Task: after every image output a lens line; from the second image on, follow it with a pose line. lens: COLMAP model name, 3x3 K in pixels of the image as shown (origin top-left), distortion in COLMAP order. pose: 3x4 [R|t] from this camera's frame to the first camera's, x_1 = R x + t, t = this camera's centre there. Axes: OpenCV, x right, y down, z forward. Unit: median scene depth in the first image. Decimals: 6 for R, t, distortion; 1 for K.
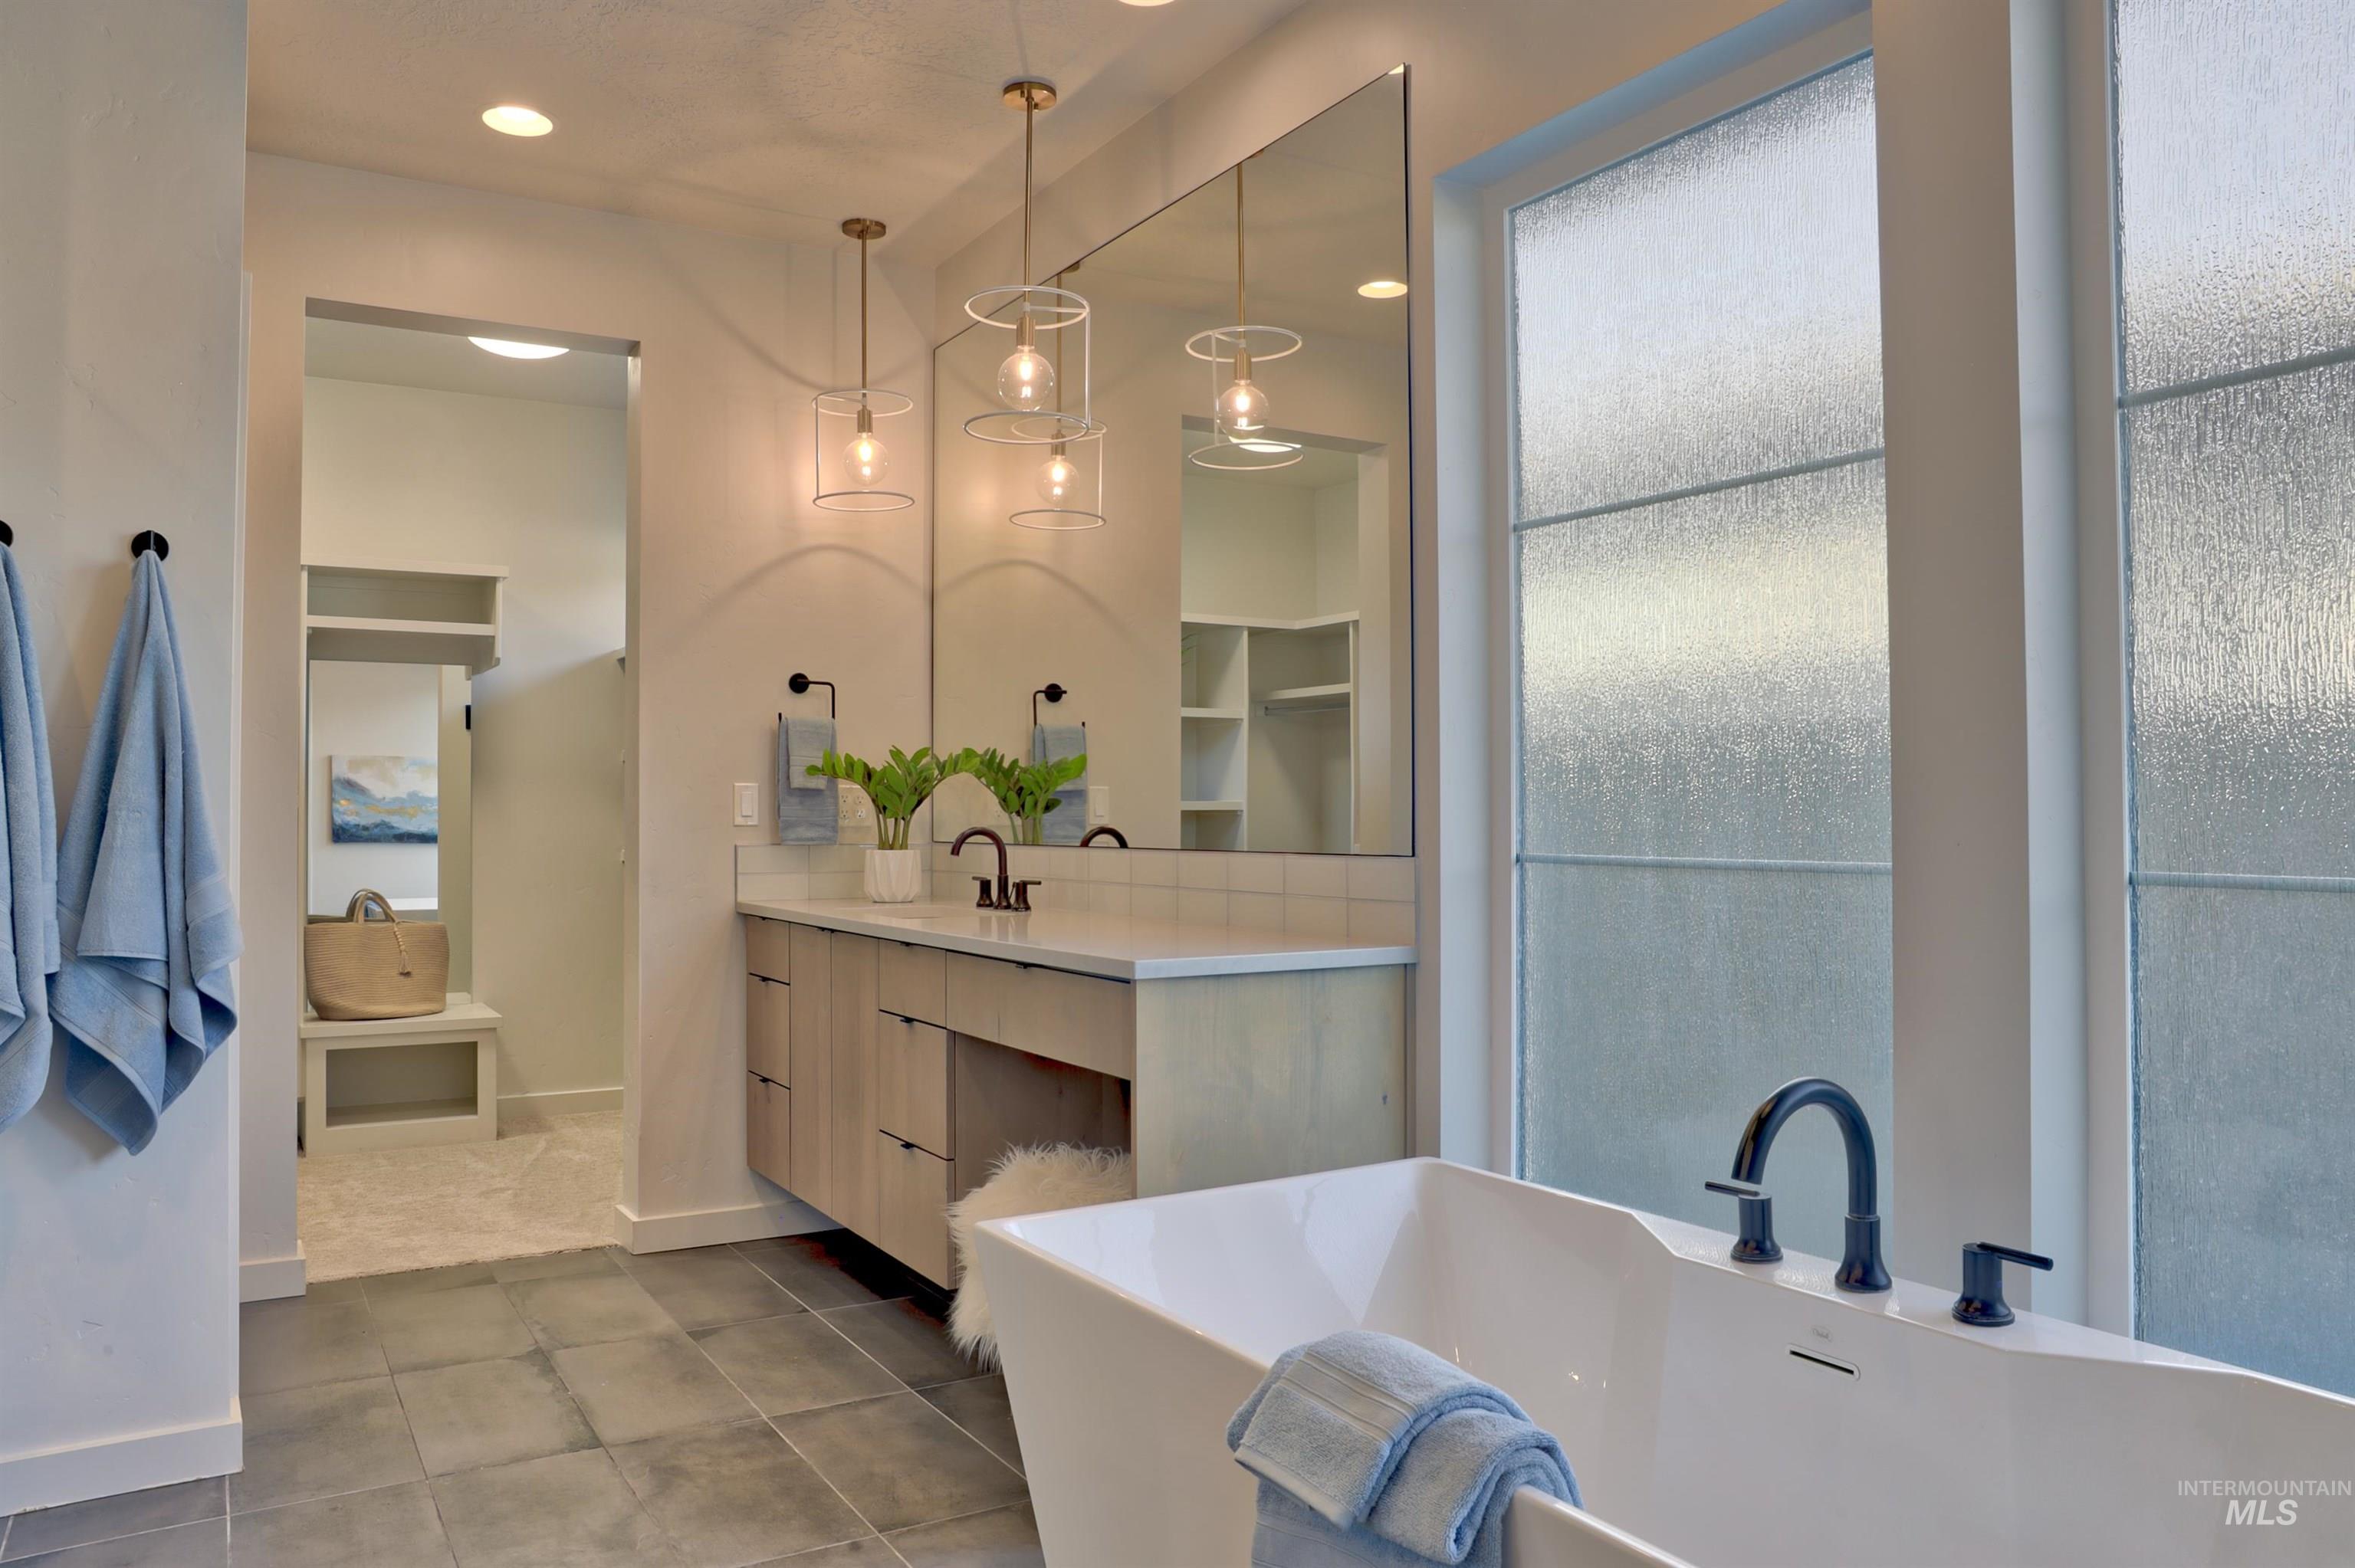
lens RADIAL K [[1621.1, 0, 1189.8], [0, 1621.1, 774.5], [0, 0, 1]] dist [-0.104121, 0.078072]
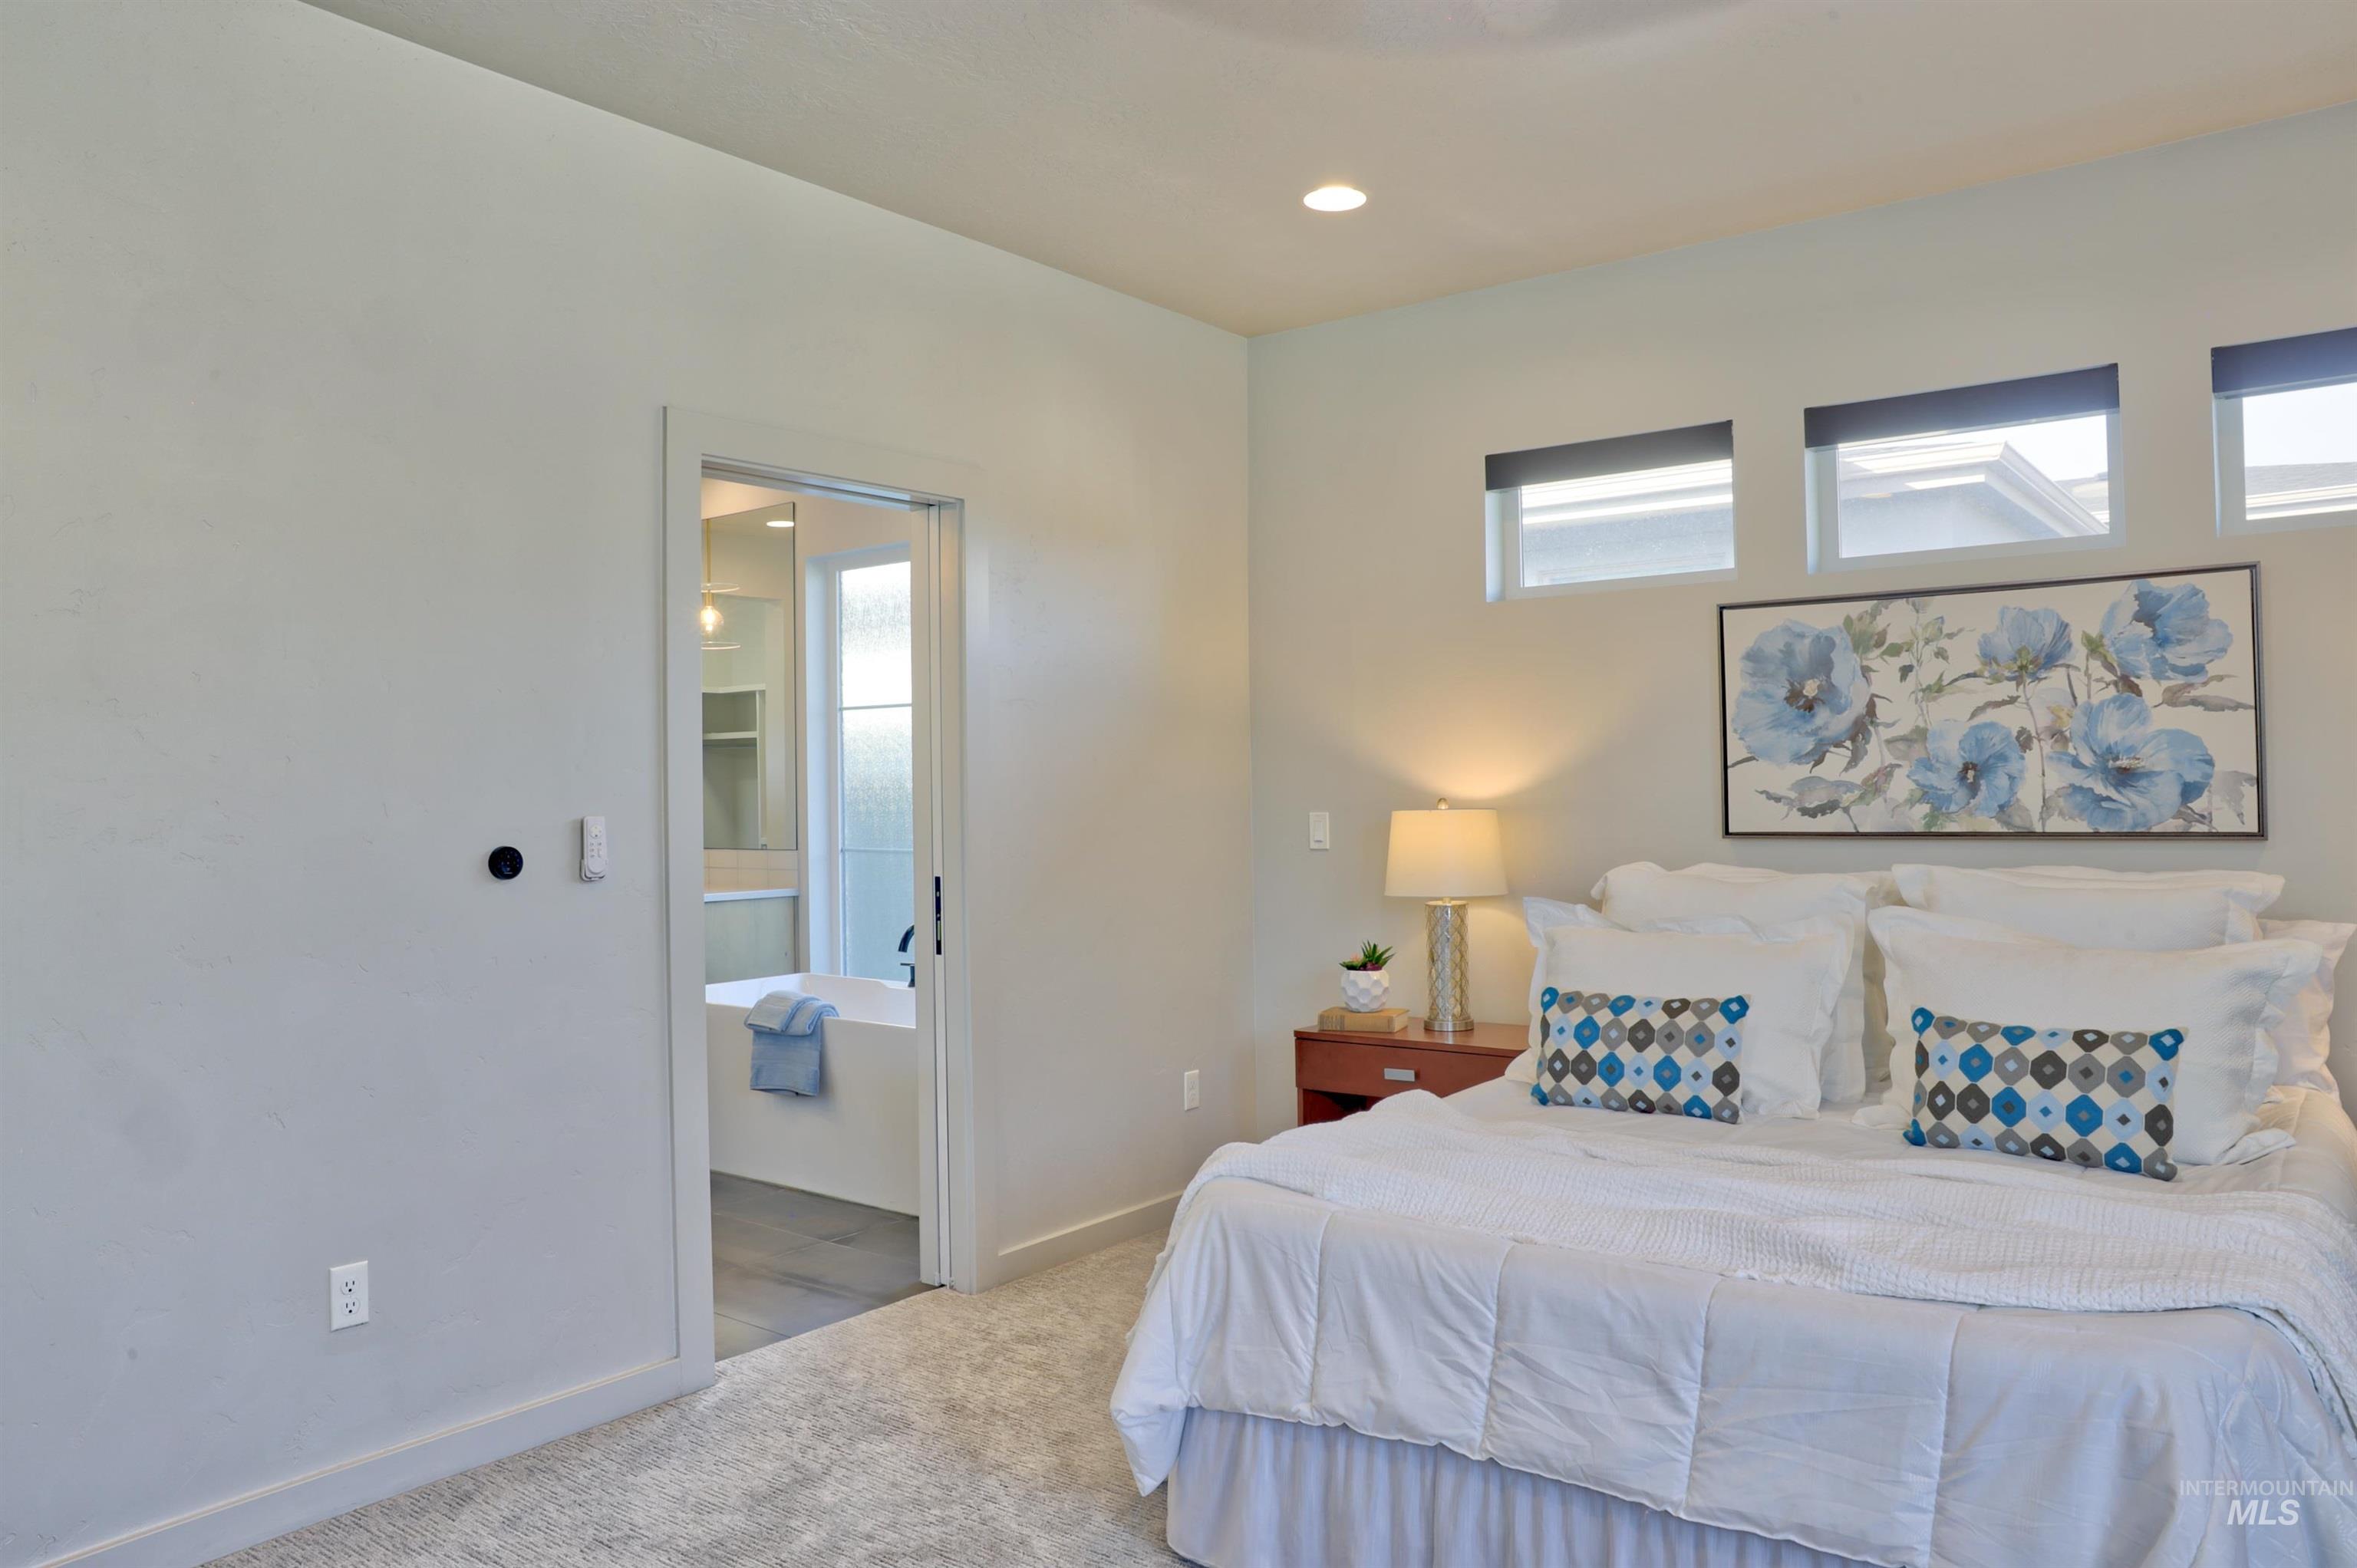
lens RADIAL K [[1622.6, 0, 1190.8], [0, 1622.6, 774.5], [0, 0, 1]] dist [-0.104121, 0.078072]
pose [[0.932033, -0.008085, 0.362284, -0.175591], [0.004810, 0.999939, 0.009942, -0.079780], [-0.362342, -0.007523, 0.932015, -1.386816]]
